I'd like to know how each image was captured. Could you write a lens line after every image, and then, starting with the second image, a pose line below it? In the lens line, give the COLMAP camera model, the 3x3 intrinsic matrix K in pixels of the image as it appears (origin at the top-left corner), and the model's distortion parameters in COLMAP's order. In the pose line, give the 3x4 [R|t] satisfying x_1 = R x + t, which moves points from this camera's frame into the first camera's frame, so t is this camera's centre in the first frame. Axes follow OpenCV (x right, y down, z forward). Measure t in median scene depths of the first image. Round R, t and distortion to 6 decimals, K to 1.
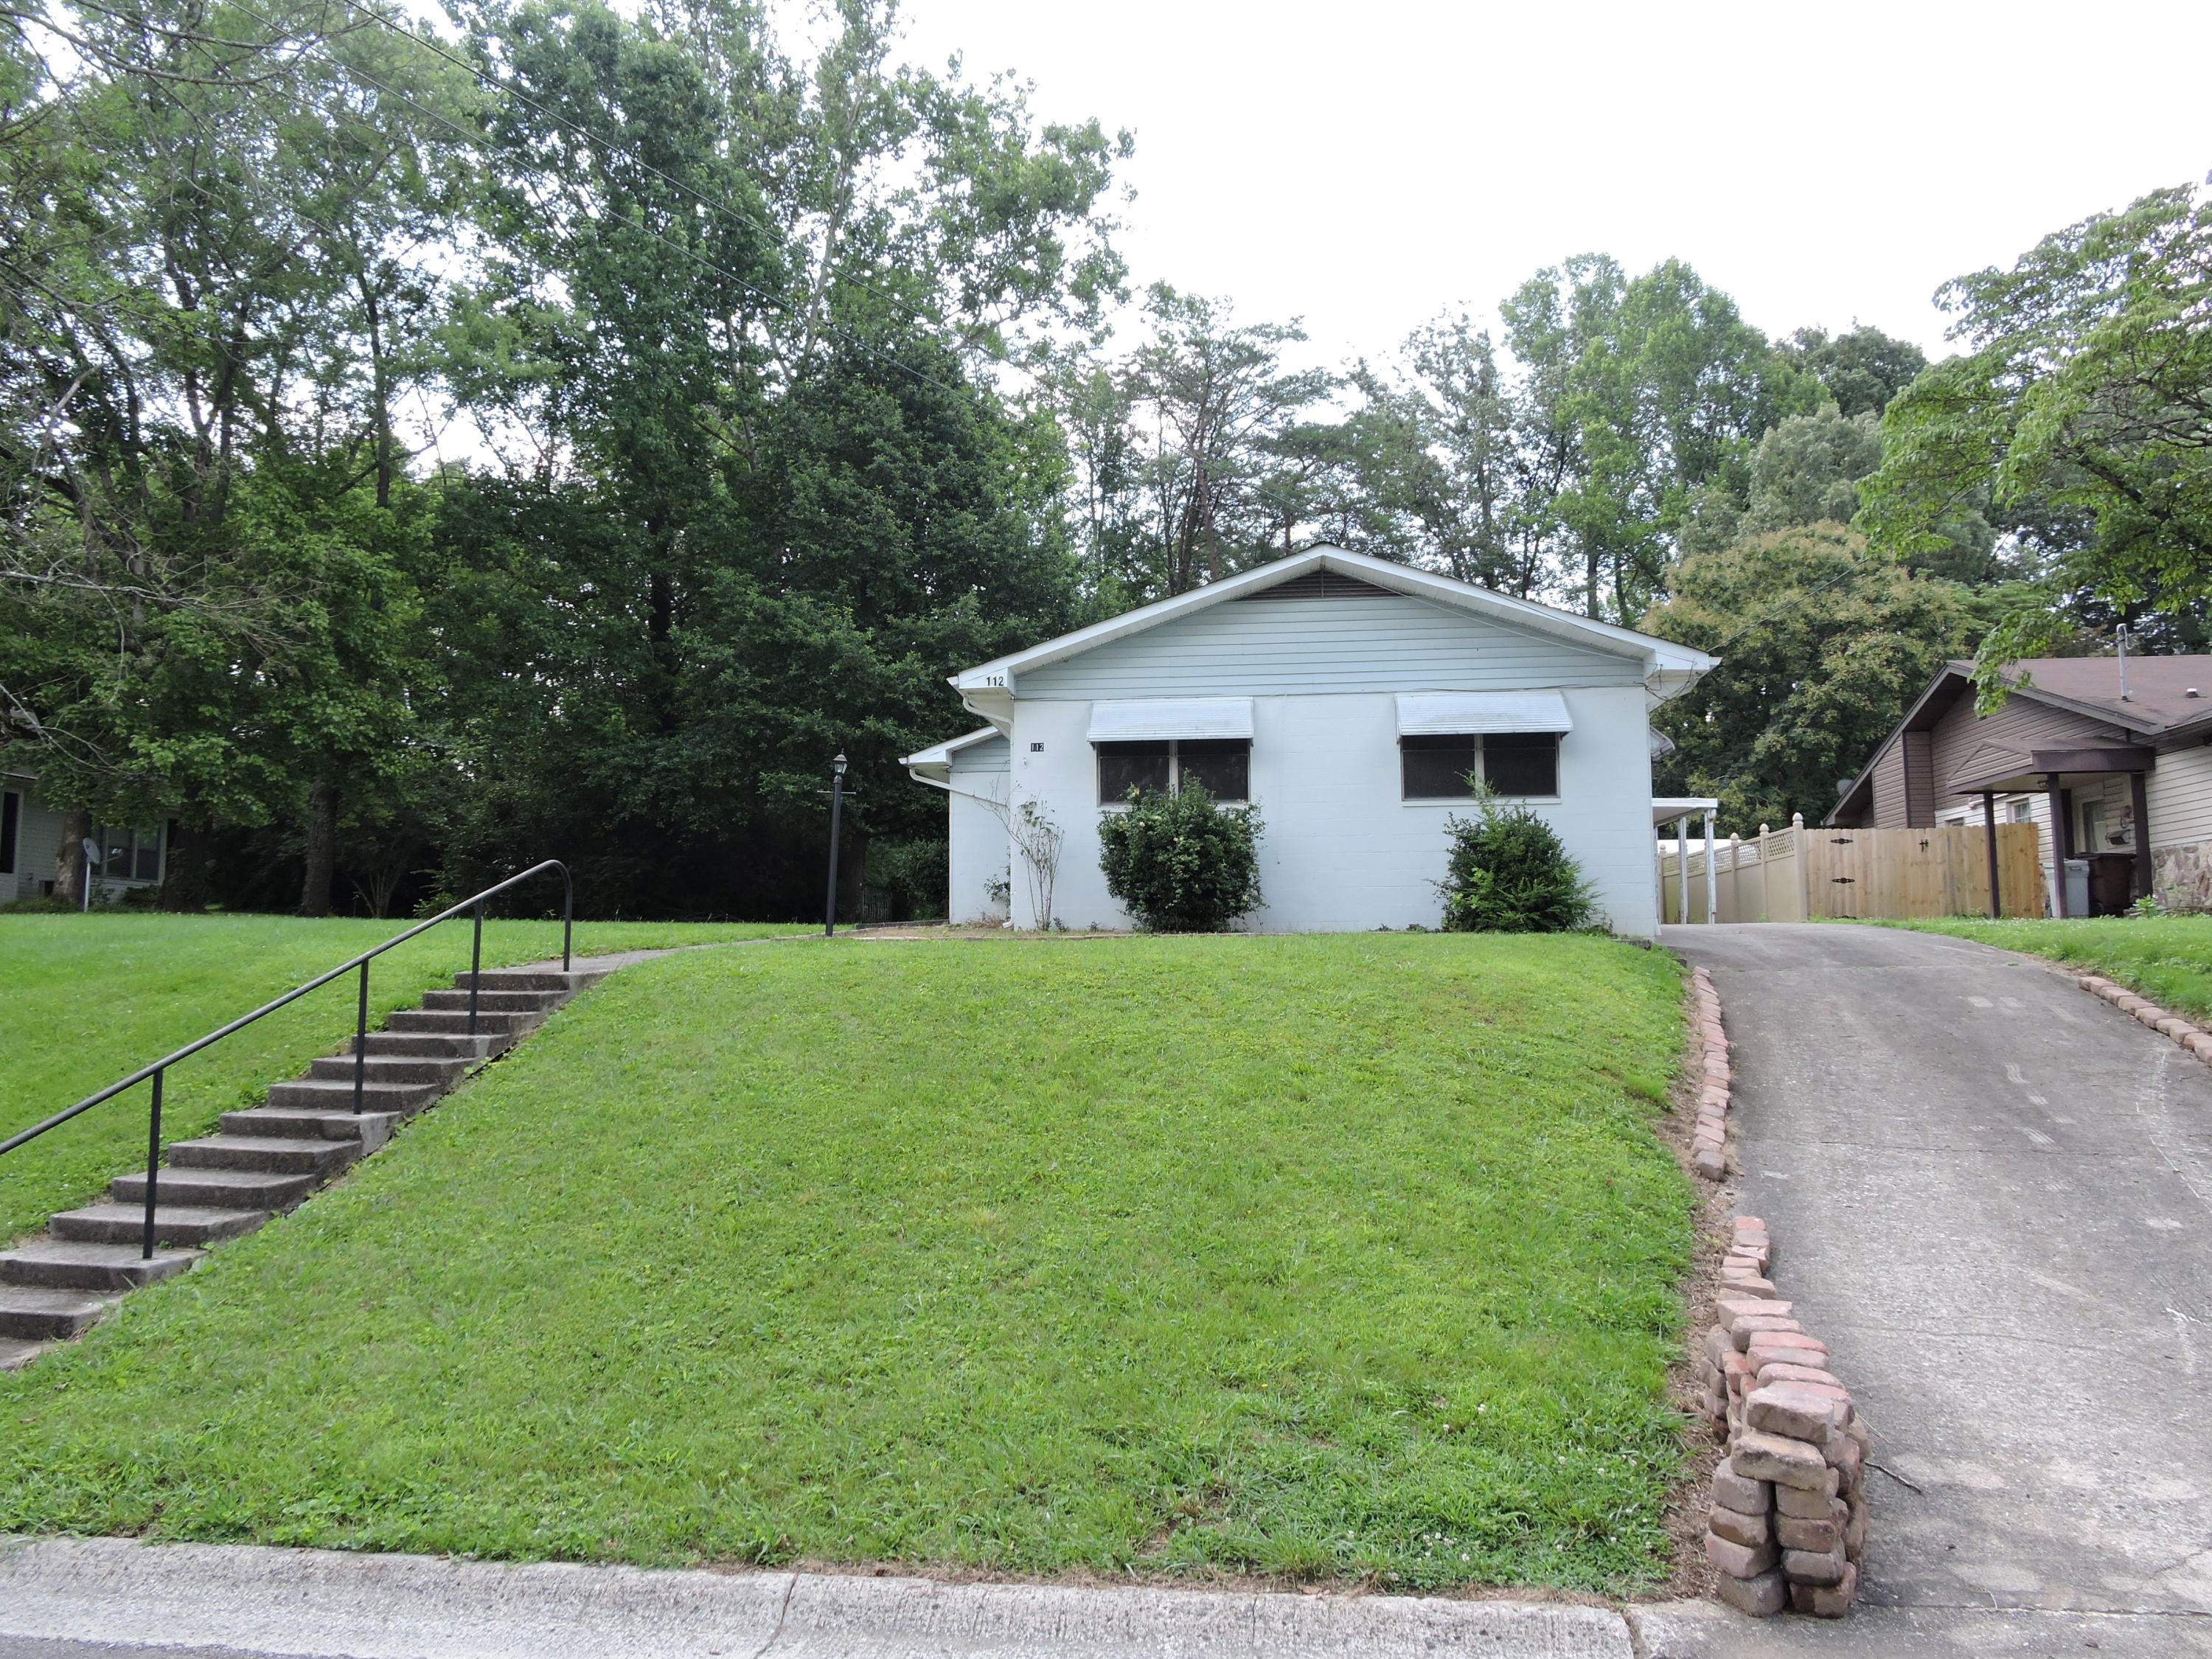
lens RADIAL K [[1579.5, 0, 1108.3], [0, 1579.5, 836.2], [0, 0, 1]] dist [-0.002779, -0.001714]
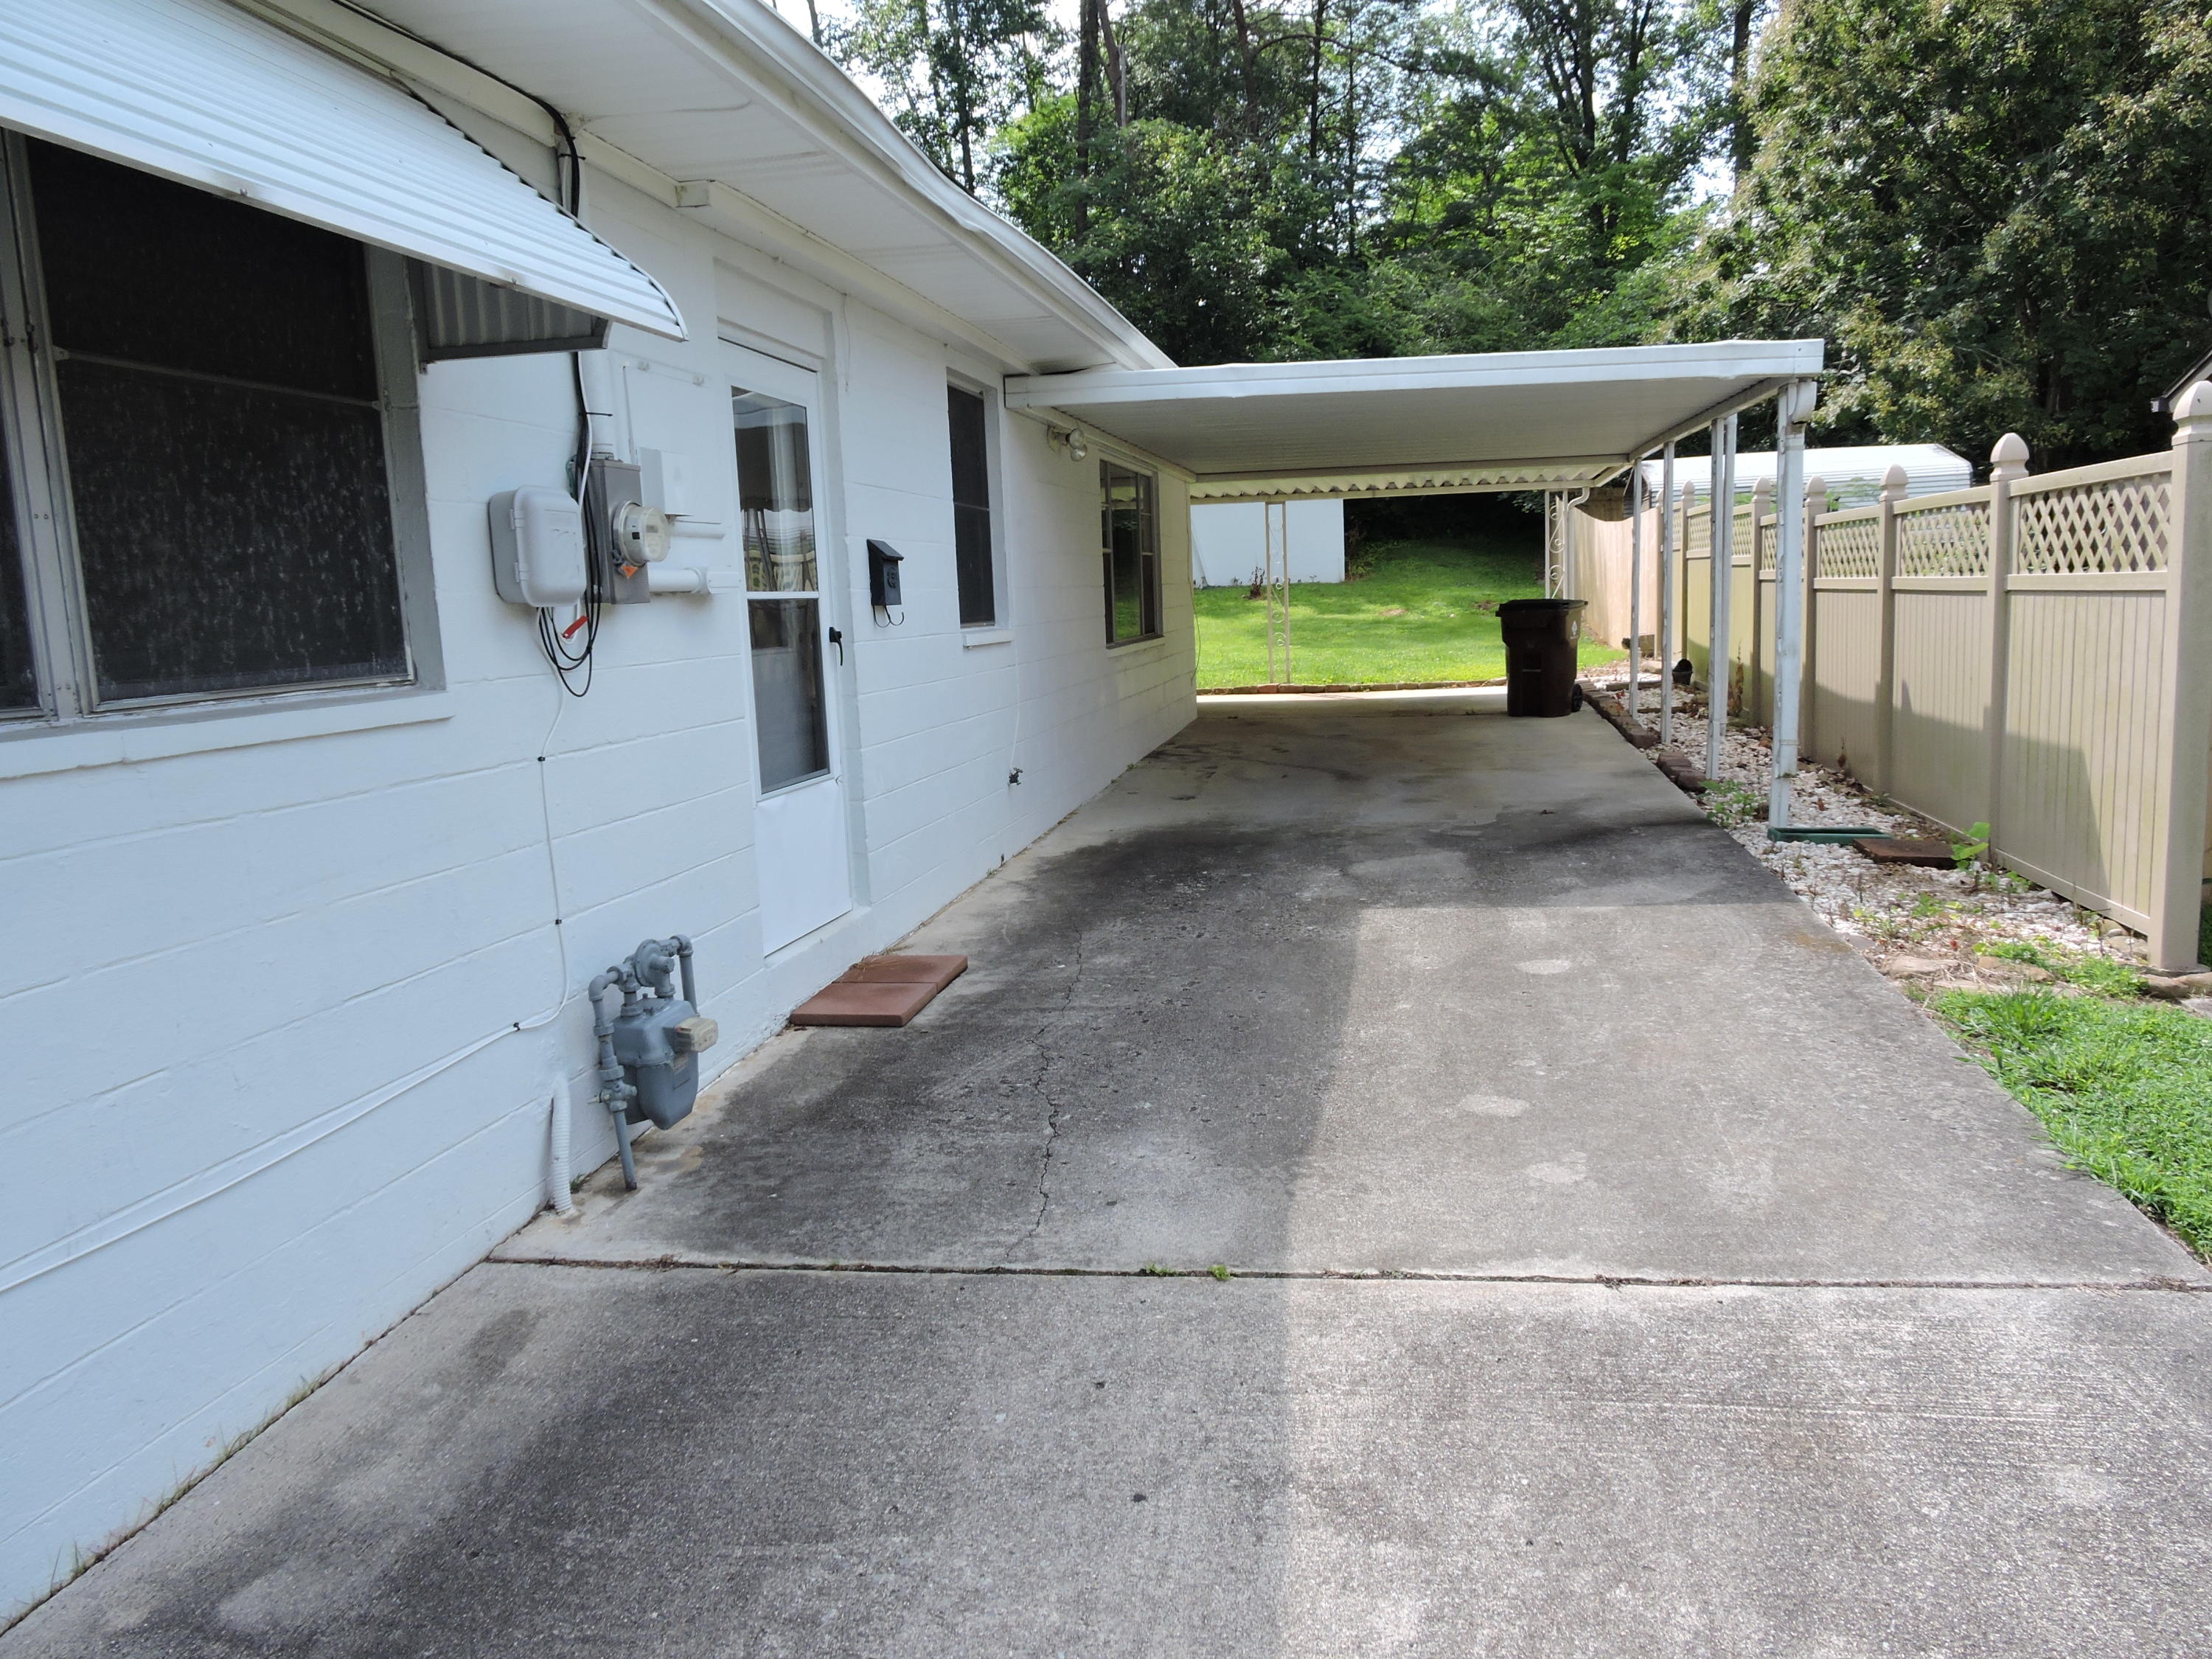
lens RADIAL K [[1579.5, 0, 1108.3], [0, 1579.5, 836.2], [0, 0, 1]] dist [-0.002779, -0.001714]
pose [[0.994292, -0.022745, -0.104238, 0.185683], [0.046992, 0.970501, 0.236474, -0.007036], [0.095784, -0.240023, 0.966030, 0.455271]]
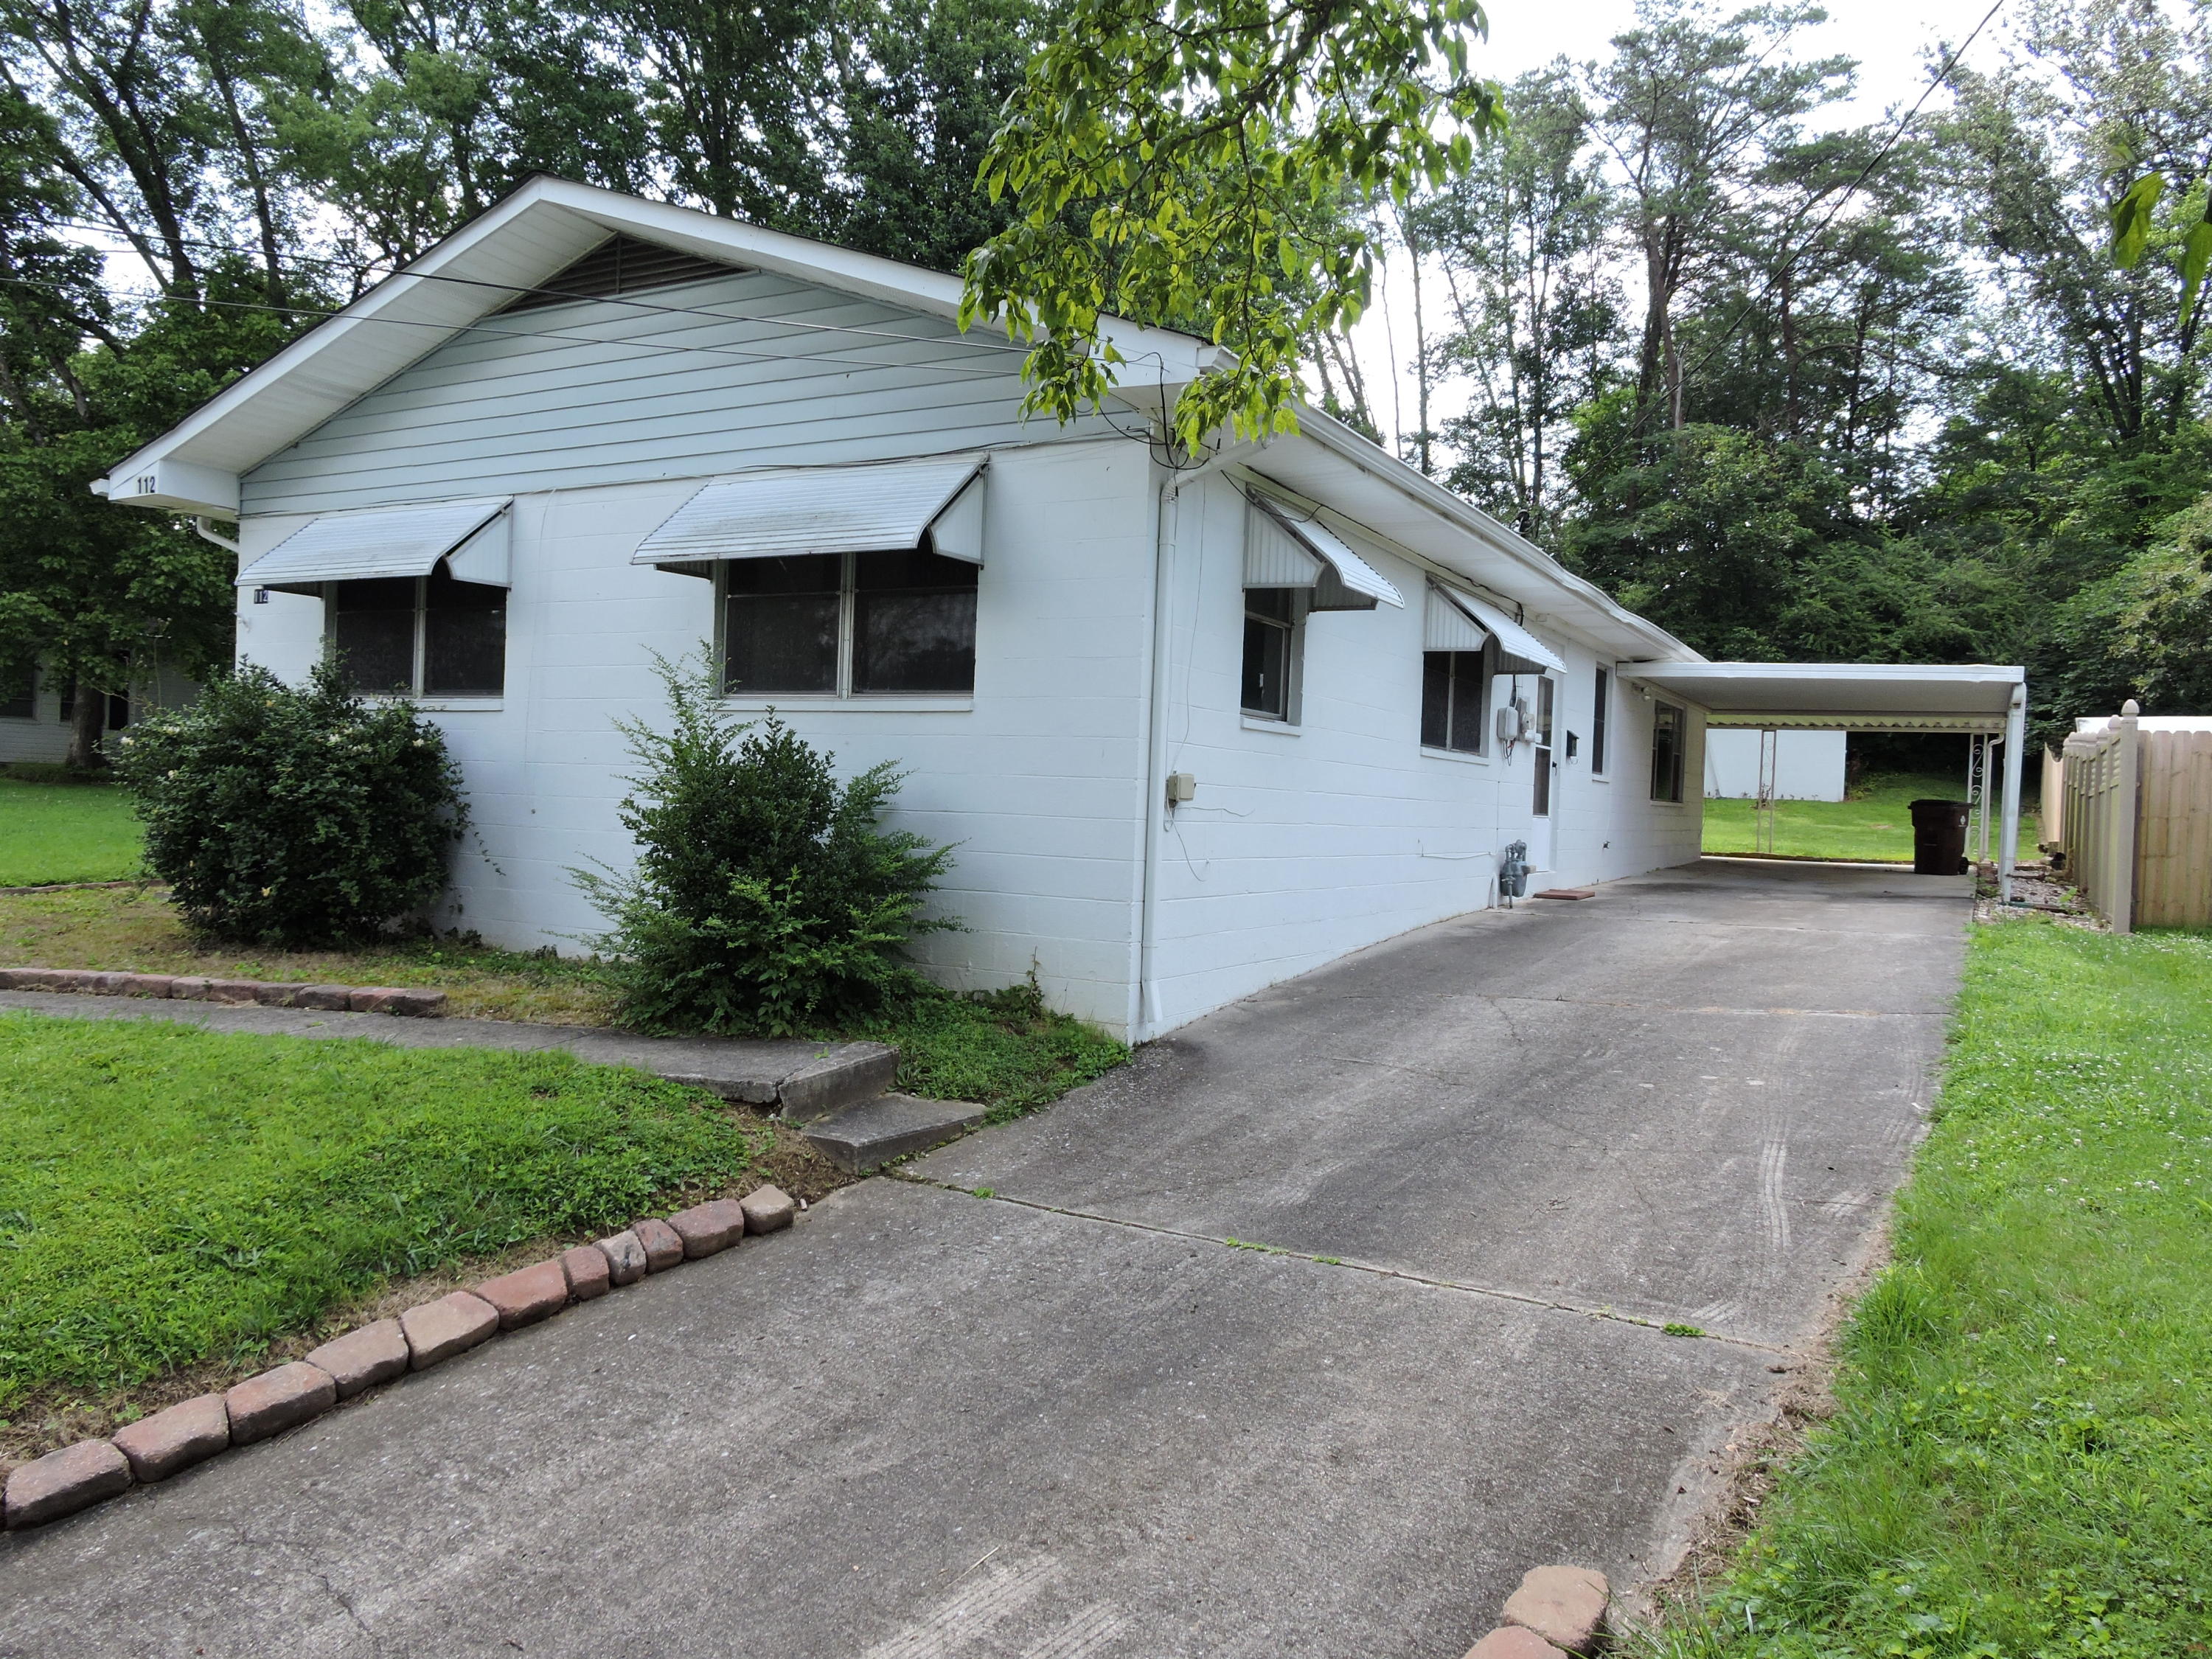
lens RADIAL K [[1579.5, 0, 1108.3], [0, 1579.5, 836.2], [0, 0, 1]] dist [-0.002779, -0.001714]
pose [[0.915710, 0.042843, -0.399549, 0.198586], [-0.002207, 0.994821, 0.101616, -0.012336], [0.401834, -0.092169, 0.911062, 0.238406]]
